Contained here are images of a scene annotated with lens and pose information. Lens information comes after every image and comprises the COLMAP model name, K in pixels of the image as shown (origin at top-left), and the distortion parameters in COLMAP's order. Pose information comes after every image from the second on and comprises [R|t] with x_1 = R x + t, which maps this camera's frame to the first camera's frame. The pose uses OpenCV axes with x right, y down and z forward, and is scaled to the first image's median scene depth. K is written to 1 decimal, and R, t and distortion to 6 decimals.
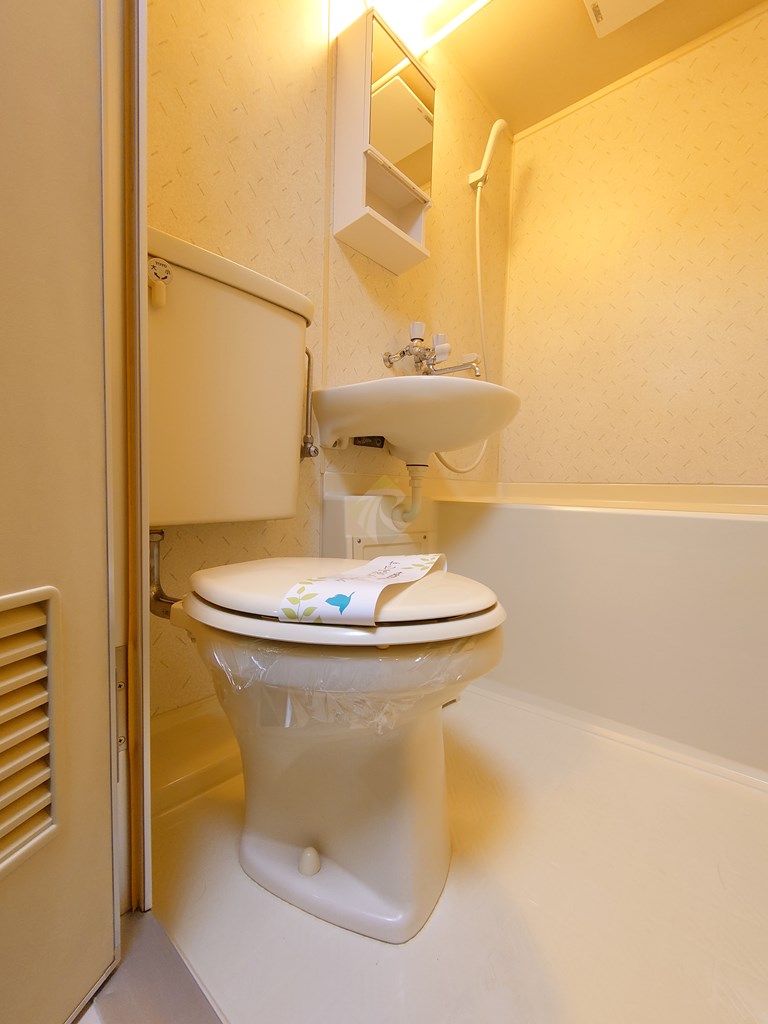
lens RADIAL K [[442.7, 0, 382.9], [0, 442.7, 514.3], [0, 0, 1]] dist [0.003829, -0.002043]
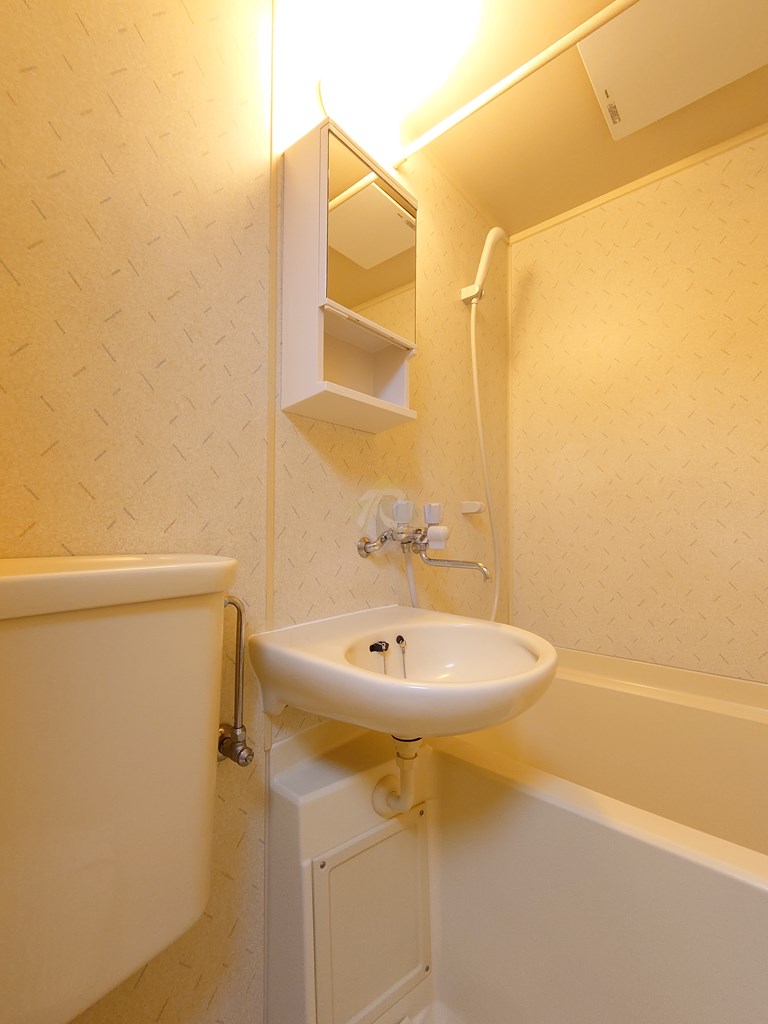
lens RADIAL K [[442.7, 0, 384.3], [0, 442.7, 513.7], [0, 0, 1]] dist [0.003829, -0.002043]
pose [[0.999598, -0.023282, 0.016187, 0.040209], [0.024527, 0.996375, -0.081462, -0.410100], [-0.014232, 0.081827, 0.996545, 0.305015]]
